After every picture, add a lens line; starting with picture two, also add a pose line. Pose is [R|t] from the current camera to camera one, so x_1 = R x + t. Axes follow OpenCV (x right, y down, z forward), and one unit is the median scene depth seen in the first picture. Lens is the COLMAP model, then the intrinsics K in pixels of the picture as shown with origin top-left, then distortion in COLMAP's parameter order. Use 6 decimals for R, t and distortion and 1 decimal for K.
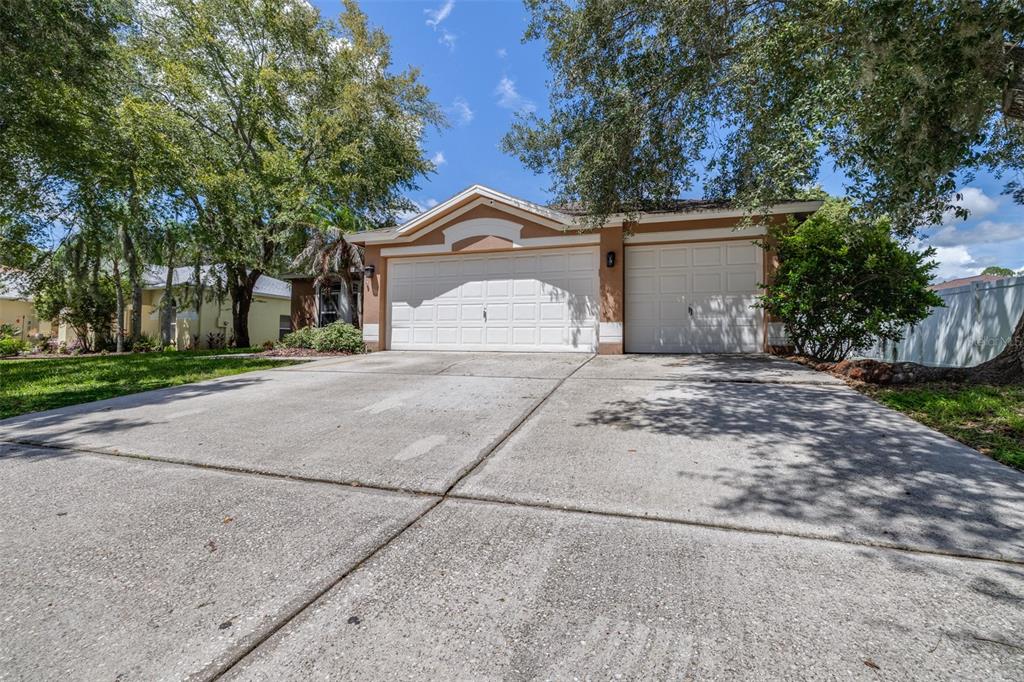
lens RADIAL K [[431.6, 0, 512.0], [0, 431.6, 341.0], [0, 0, 1]] dist [0.000752, 0.000189]
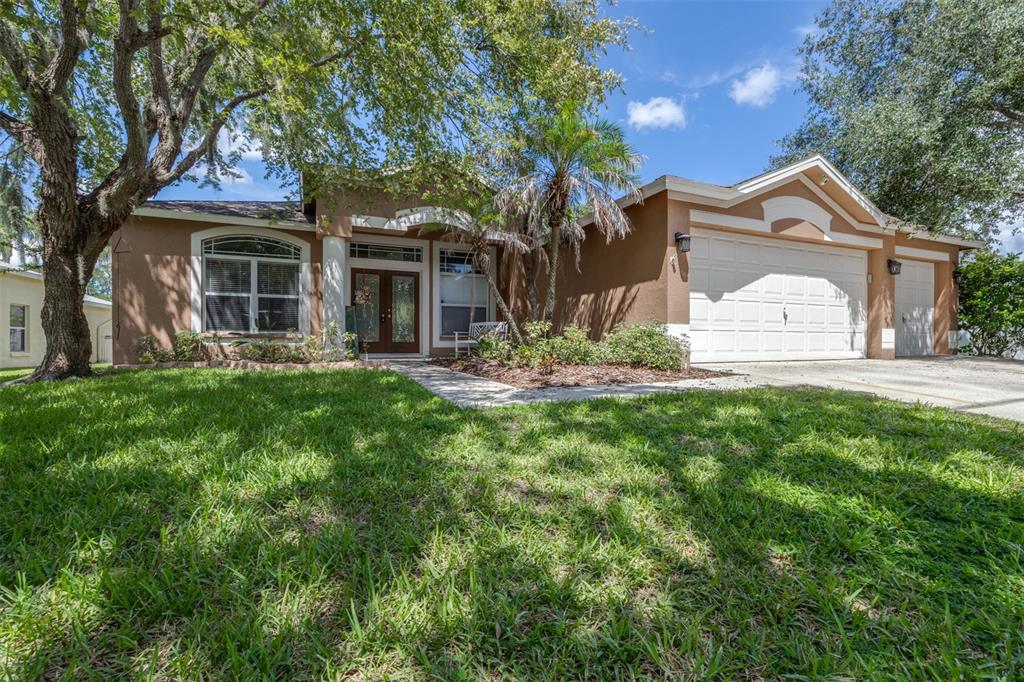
lens RADIAL K [[440.3, 0, 506.4], [0, 440.3, 346.0], [0, 0, 1]] dist [0.008094, 0.000153]
pose [[0.749015, -0.012891, 0.662428, -1.066879], [0.003724, 0.999877, 0.015248, -0.019786], [-0.662543, -0.008954, 0.748971, 0.757562]]
